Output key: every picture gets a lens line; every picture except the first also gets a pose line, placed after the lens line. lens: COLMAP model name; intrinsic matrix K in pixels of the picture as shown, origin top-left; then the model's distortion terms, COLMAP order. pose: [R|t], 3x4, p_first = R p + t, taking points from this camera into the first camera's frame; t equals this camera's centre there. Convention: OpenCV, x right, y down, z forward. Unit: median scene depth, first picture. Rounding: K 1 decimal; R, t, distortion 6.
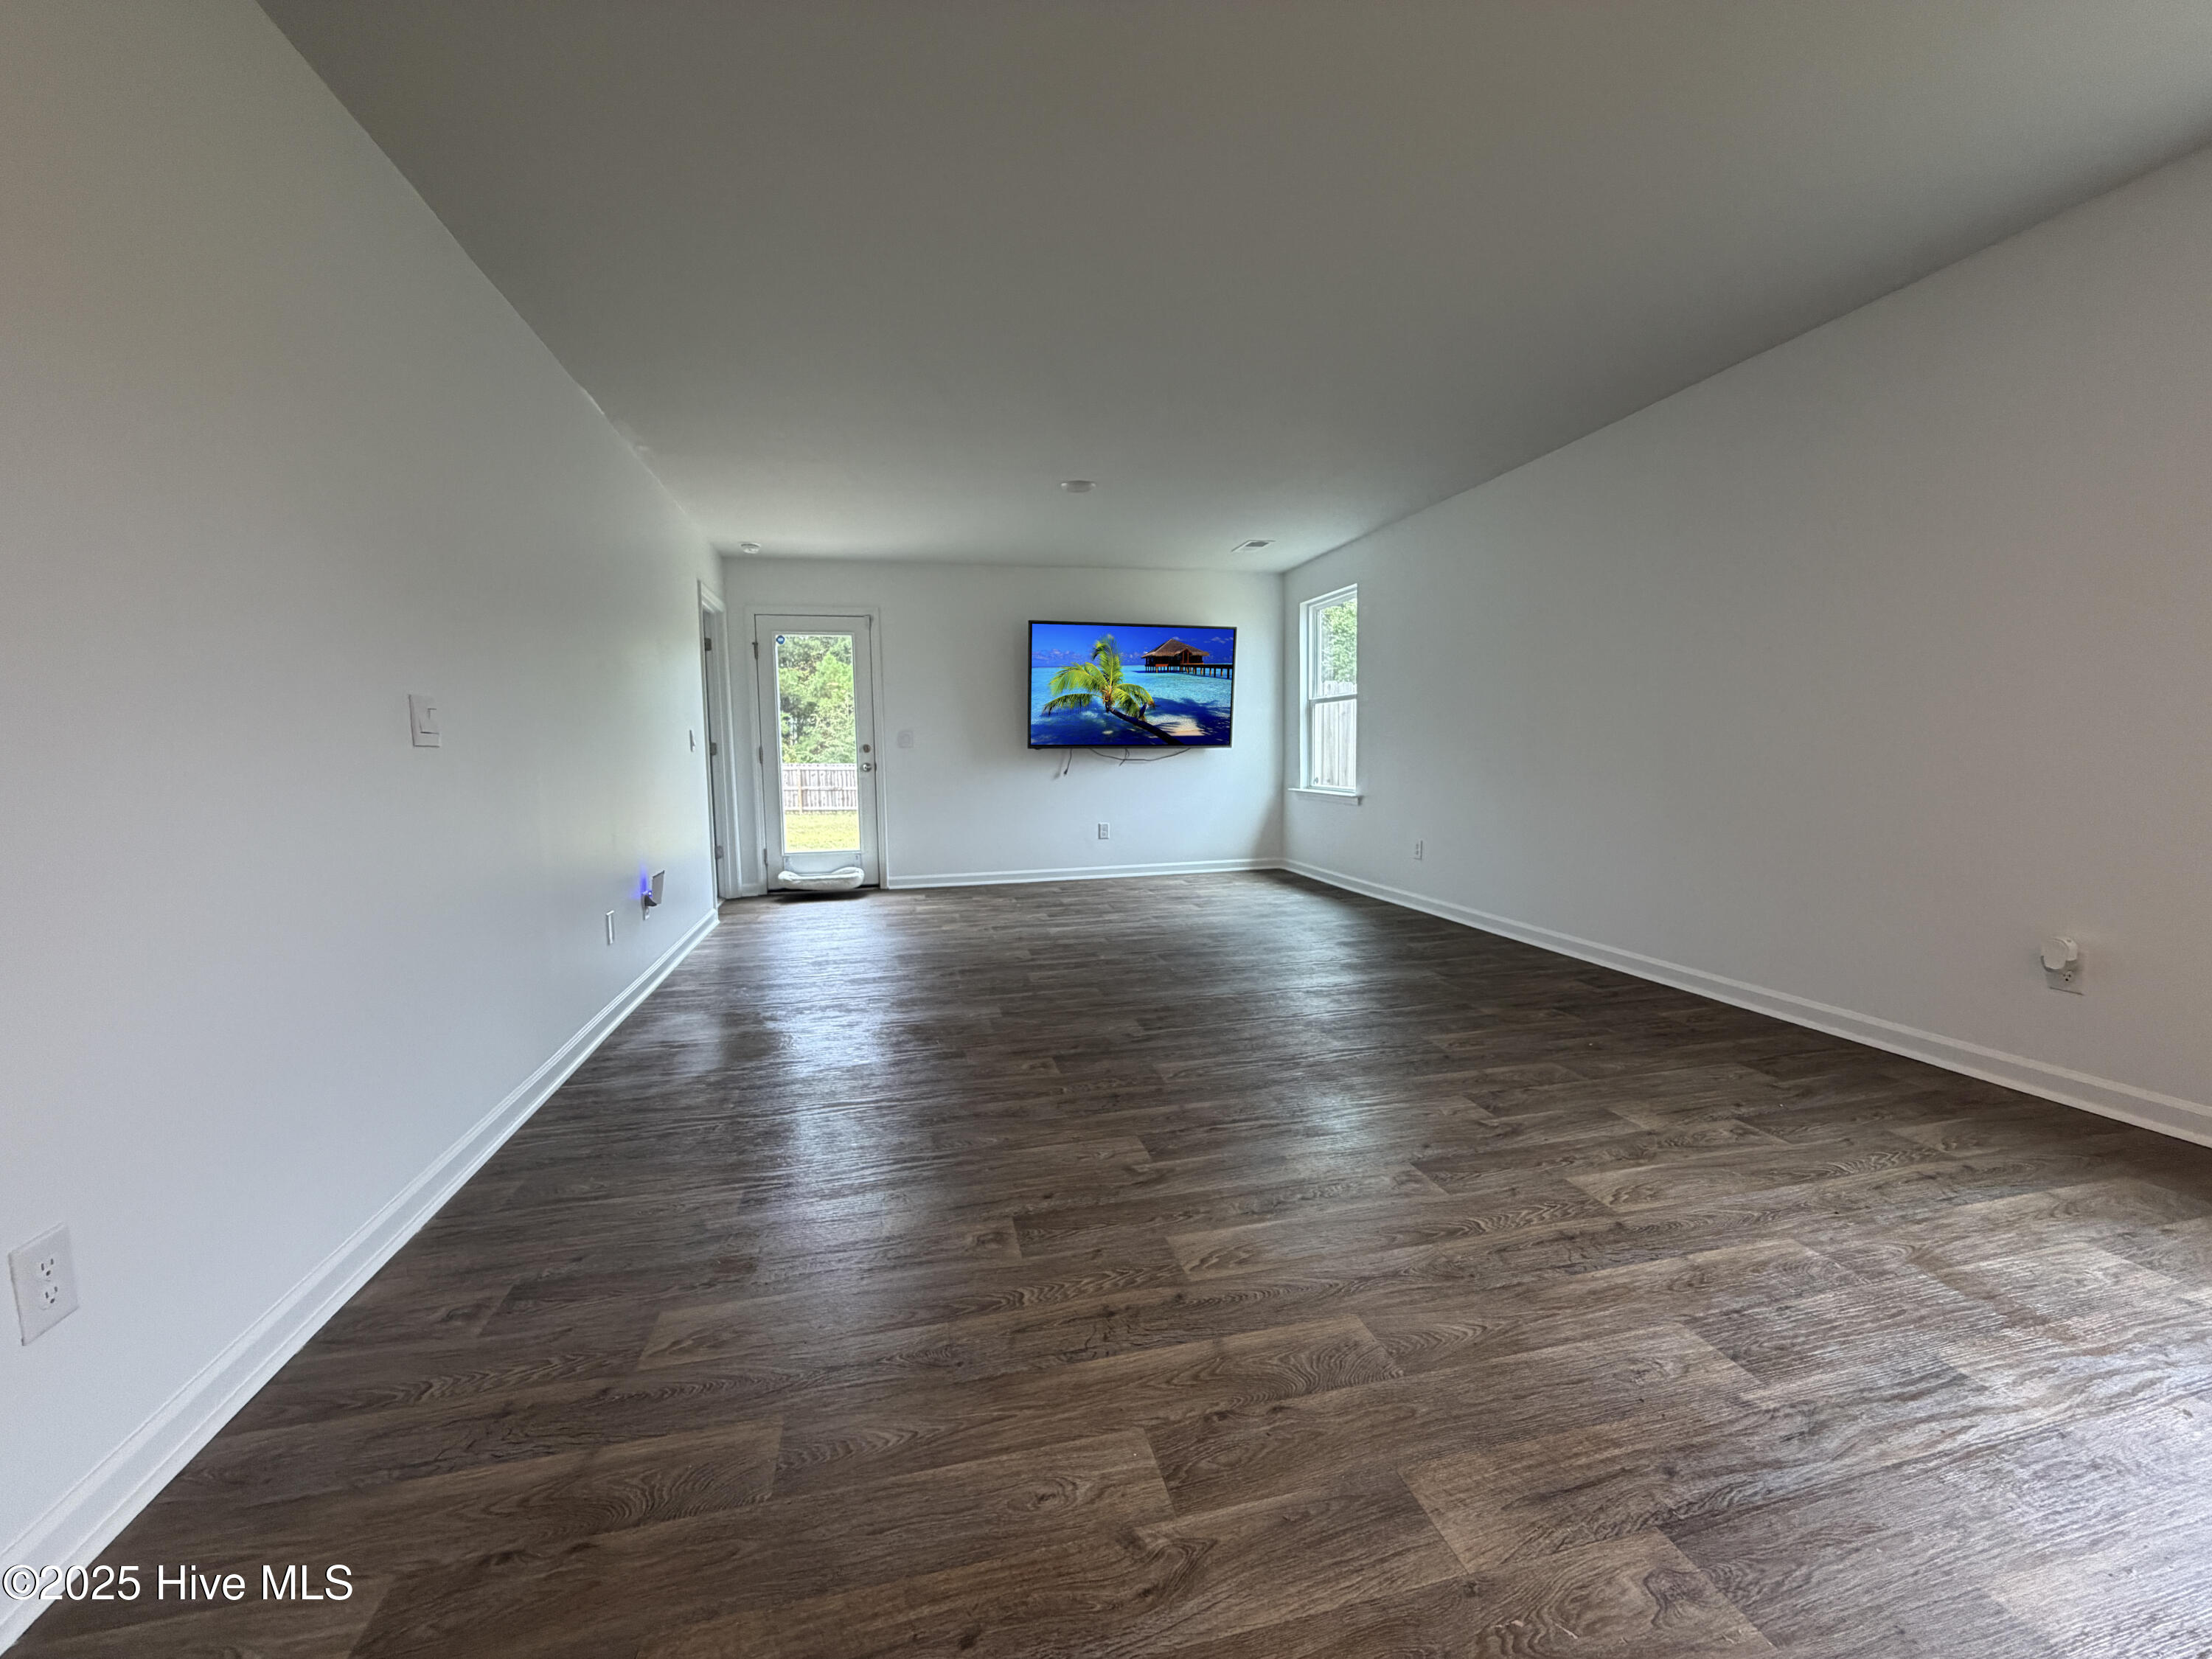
lens RADIAL K [[881.1, 0, 1101.3], [0, 881.1, 830.2], [0, 0, 1]] dist [0.000872, 0.000770]
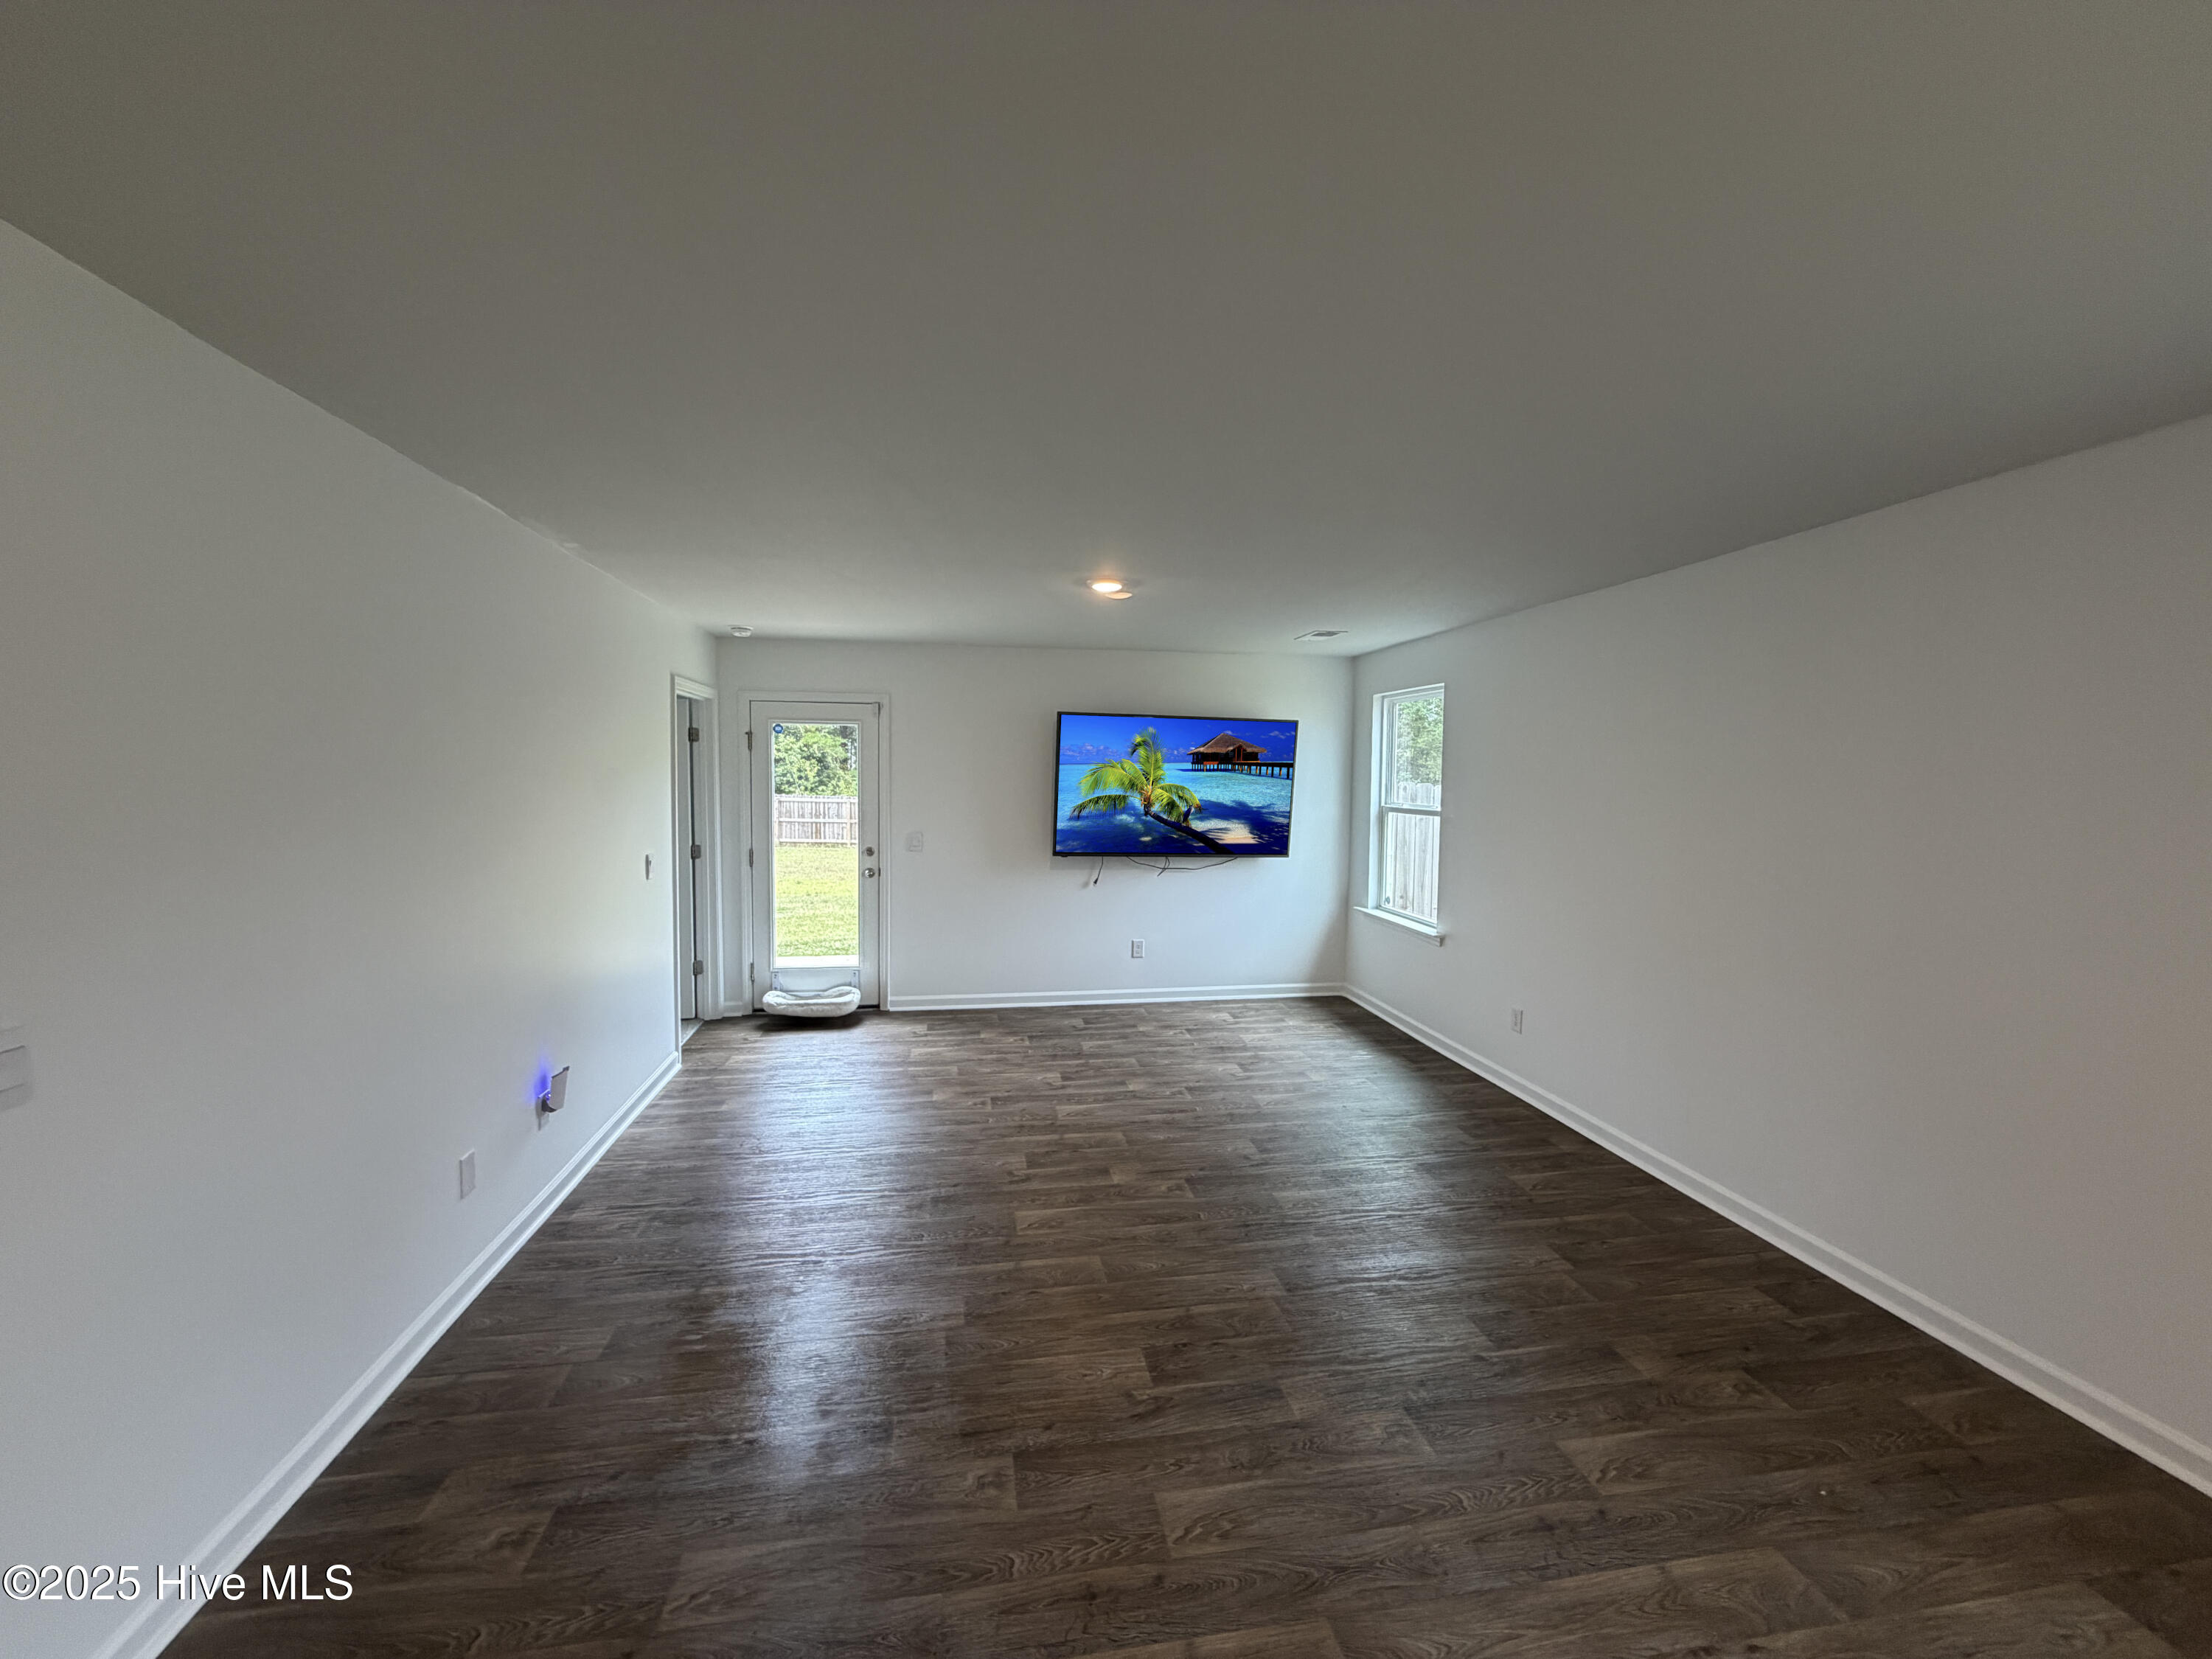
lens RADIAL K [[881.1, 0, 1098.3], [0, 881.1, 824.0], [0, 0, 1]] dist [0.000872, 0.000770]
pose [[0.997209, 0.032762, -0.067086, 0.019300], [-0.034720, 0.998998, -0.028224, -0.102988], [0.066095, 0.030474, 0.997348, 0.135583]]
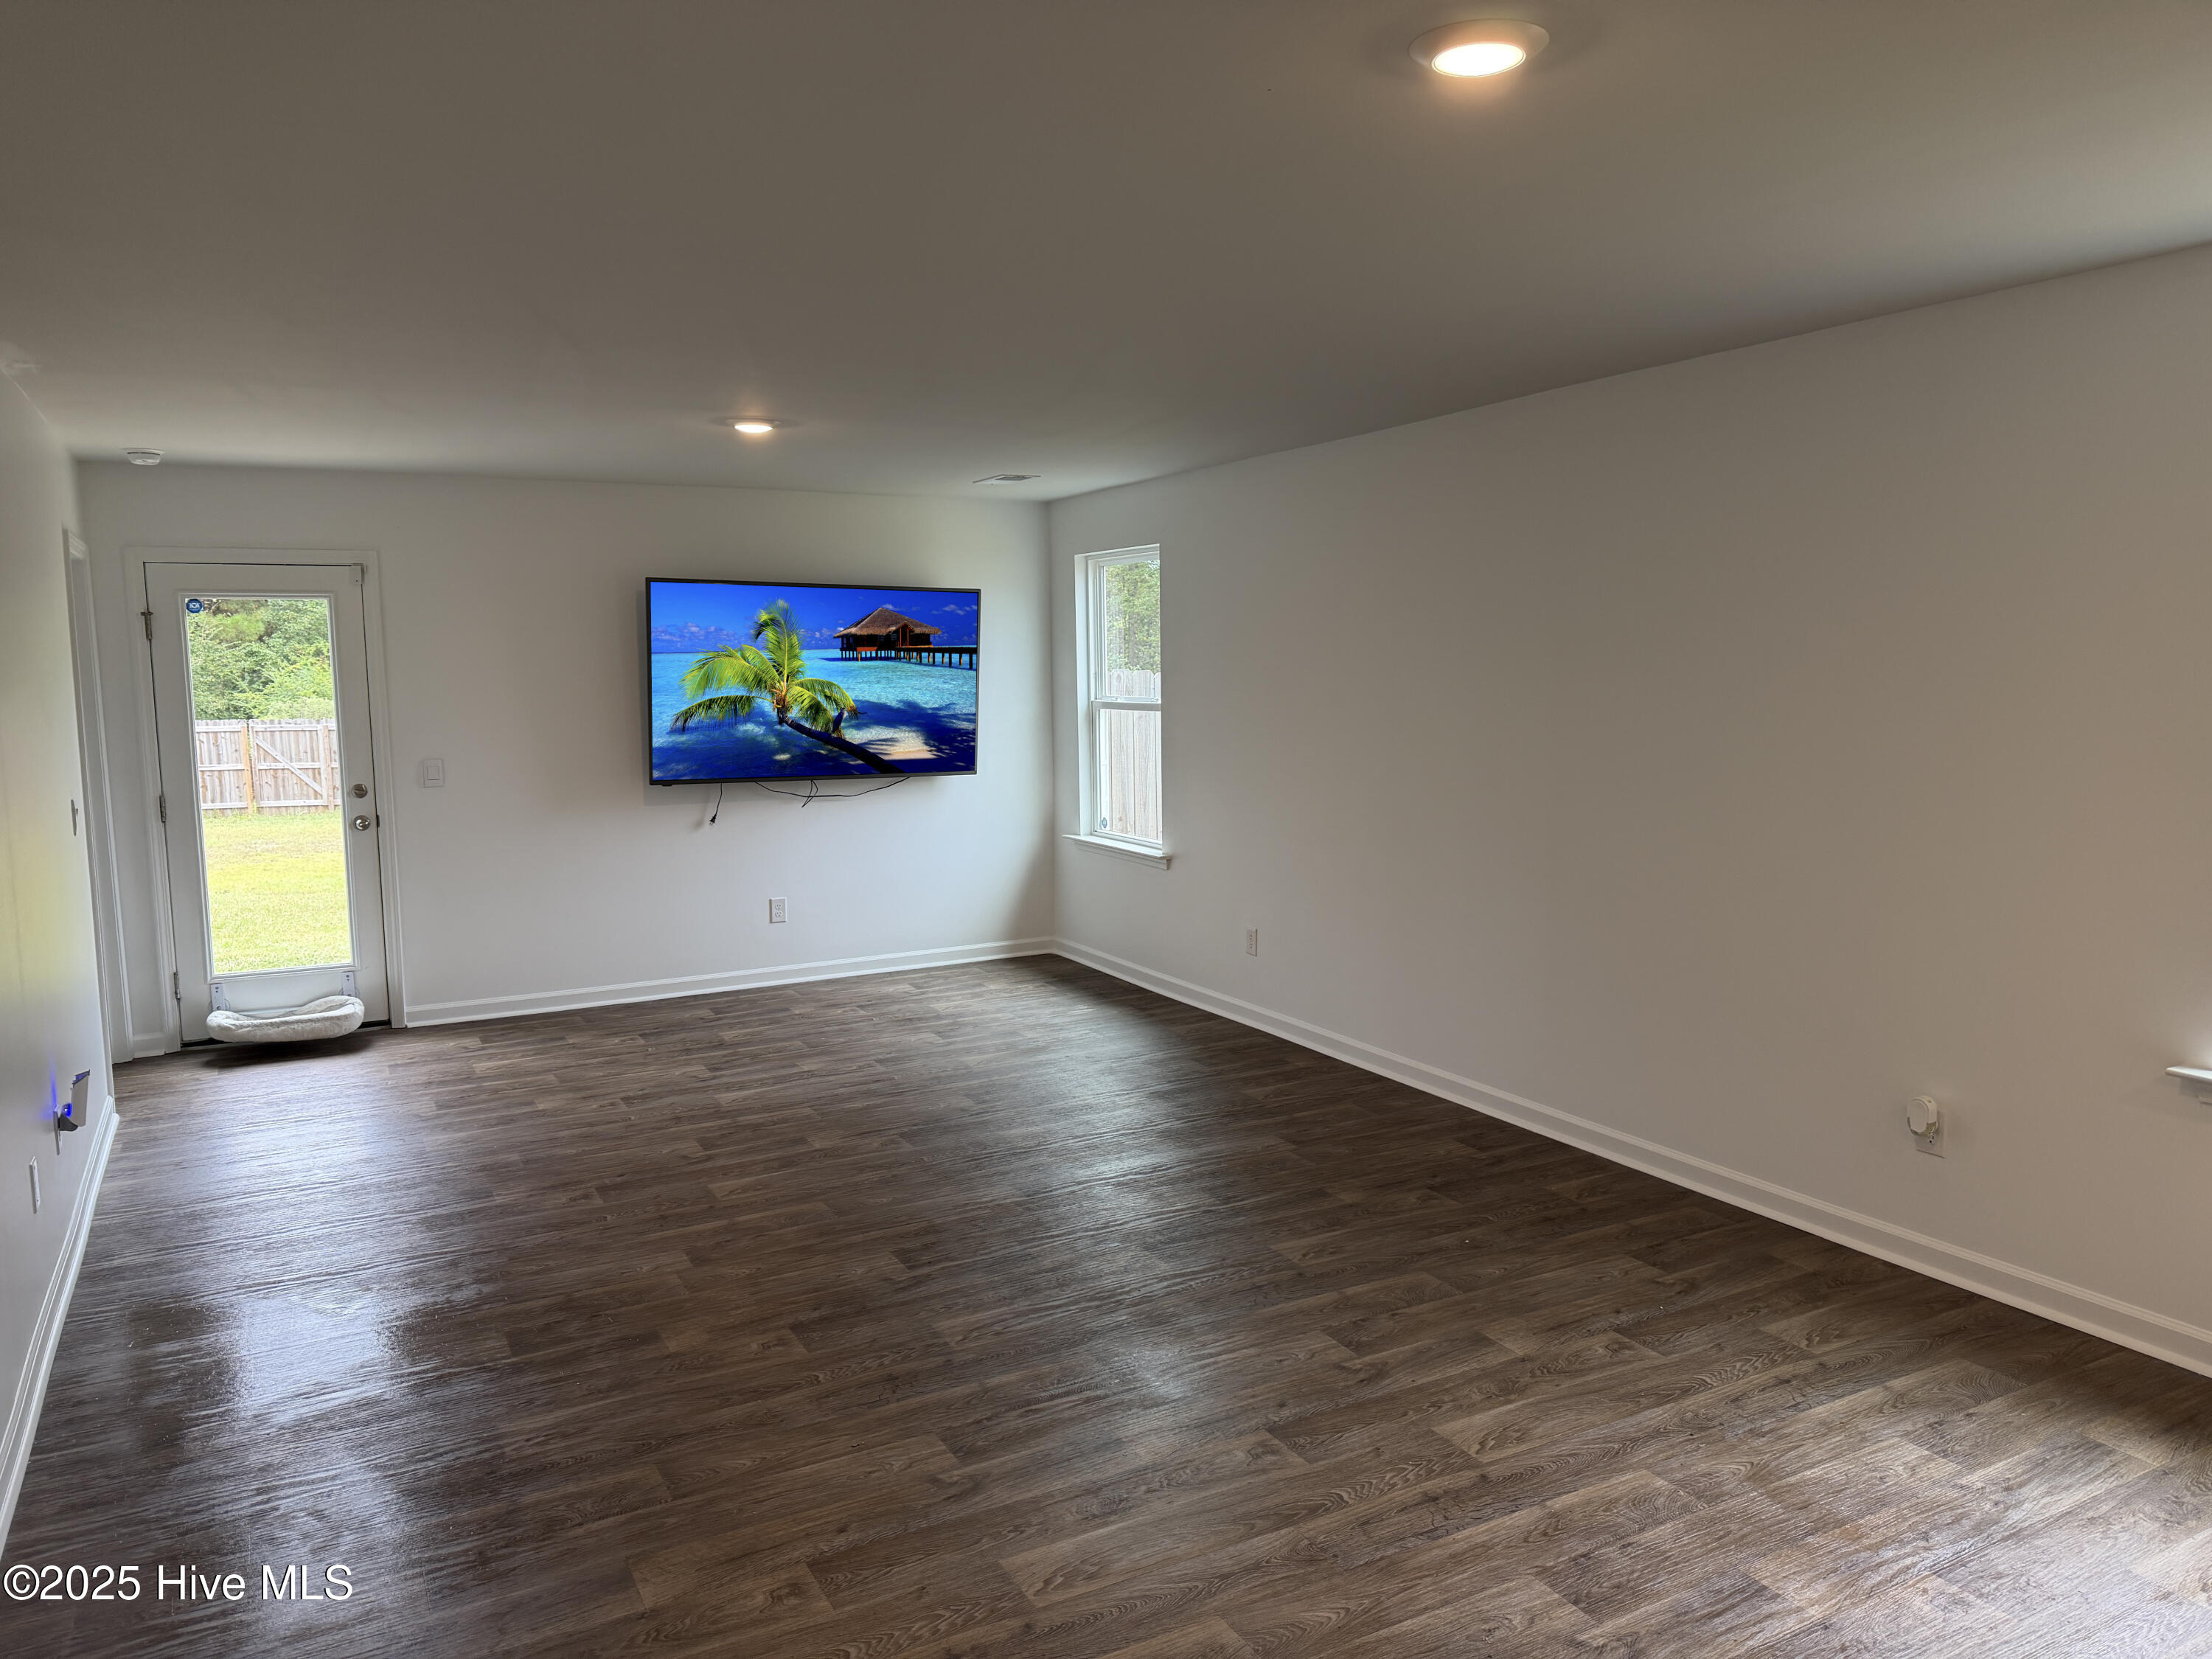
lens RADIAL K [[1556.8, 0, 1117.4], [0, 1556.8, 852.7], [0, 0, 1]] dist [0.059491, -0.077771]
pose [[0.964729, -0.023682, 0.262178, -0.056808], [0.016081, 0.999387, 0.031096, -0.076027], [-0.262754, -0.025783, 0.964518, -0.135468]]
